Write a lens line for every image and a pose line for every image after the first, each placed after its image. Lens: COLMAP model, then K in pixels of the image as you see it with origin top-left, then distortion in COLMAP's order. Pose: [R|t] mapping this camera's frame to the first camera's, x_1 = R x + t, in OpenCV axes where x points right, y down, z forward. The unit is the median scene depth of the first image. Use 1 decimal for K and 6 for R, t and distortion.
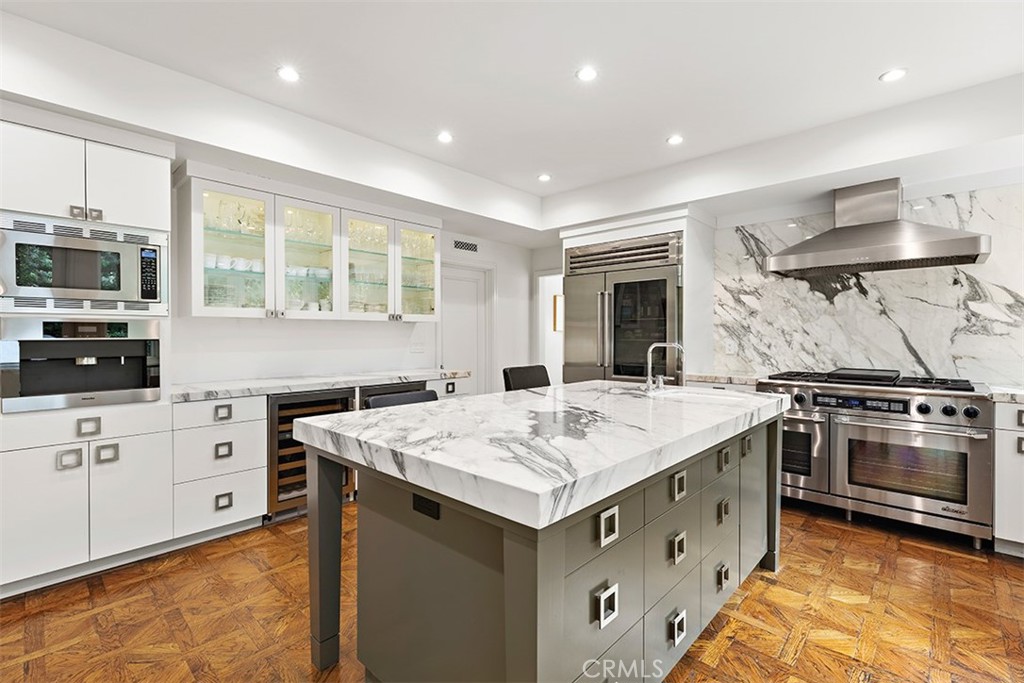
lens RADIAL K [[458.1, 0, 508.6], [0, 458.1, 337.2], [0, 0, 1]] dist [0.003040, 0.000298]
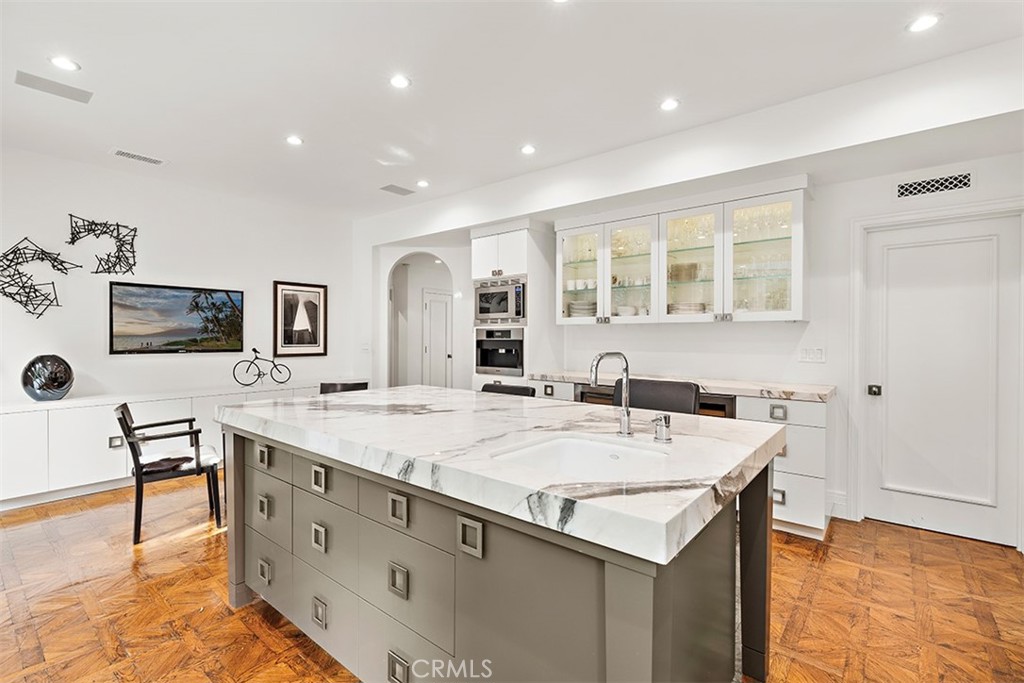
lens RADIAL K [[458.1, 0, 535.6], [0, 458.1, 334.2], [0, 0, 1]] dist [0.003040, 0.000298]
pose [[0.089973, -0.005046, -0.995931, 0.318557], [-0.006797, 0.999961, -0.005681, -0.002290], [0.995921, 0.007280, 0.089935, 0.322877]]
